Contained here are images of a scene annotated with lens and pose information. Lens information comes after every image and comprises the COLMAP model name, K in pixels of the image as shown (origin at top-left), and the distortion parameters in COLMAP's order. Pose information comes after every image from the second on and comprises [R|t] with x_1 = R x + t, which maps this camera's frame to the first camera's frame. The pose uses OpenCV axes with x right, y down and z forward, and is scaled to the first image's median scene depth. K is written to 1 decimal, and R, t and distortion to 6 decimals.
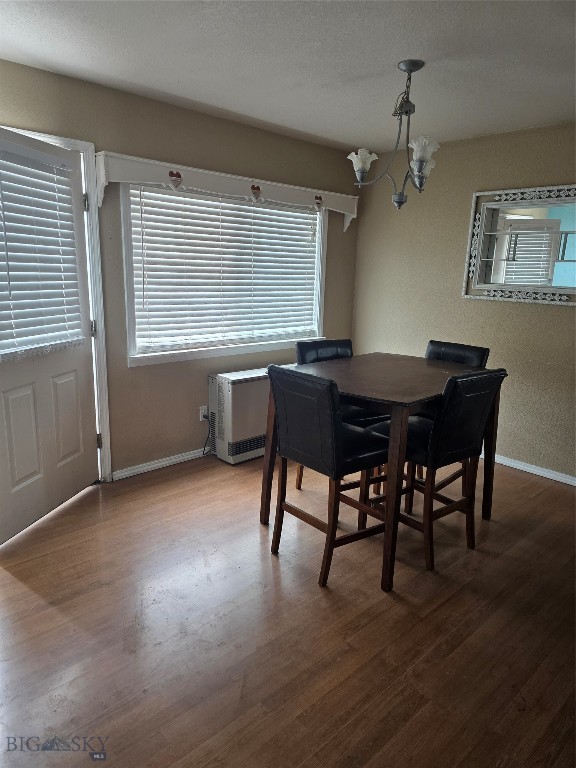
lens RADIAL K [[518.0, 0, 288.5], [0, 518.0, 383.7], [0, 0, 1]] dist [0.052083, -0.031826]
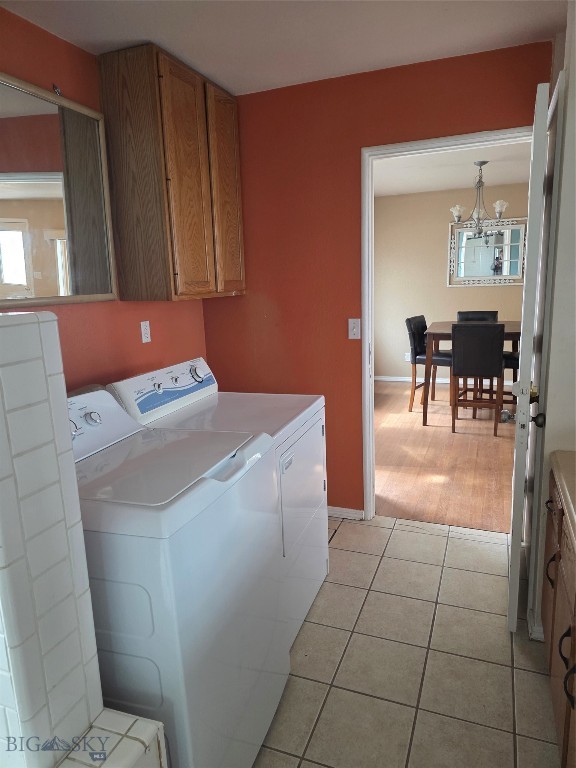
lens RADIAL K [[518.0, 0, 288.2], [0, 518.0, 382.8], [0, 0, 1]] dist [0.052083, -0.031826]
pose [[0.900168, -0.147769, 0.409710, -0.932157], [0.156858, 0.987554, 0.011548, 0.038150], [-0.406317, 0.053871, 0.912143, -0.297044]]
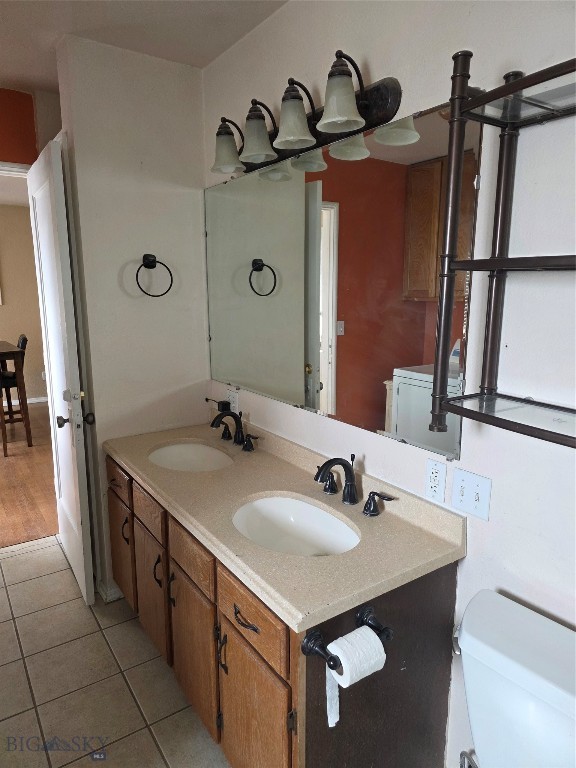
lens RADIAL K [[518.0, 0, 287.0], [0, 518.0, 385.5], [0, 0, 1]] dist [0.052083, -0.031826]
pose [[0.161729, -0.207400, 0.964795, -1.111654], [0.220310, 0.960579, 0.169563, 0.023922], [-0.961929, 0.185131, 0.201045, -0.270974]]
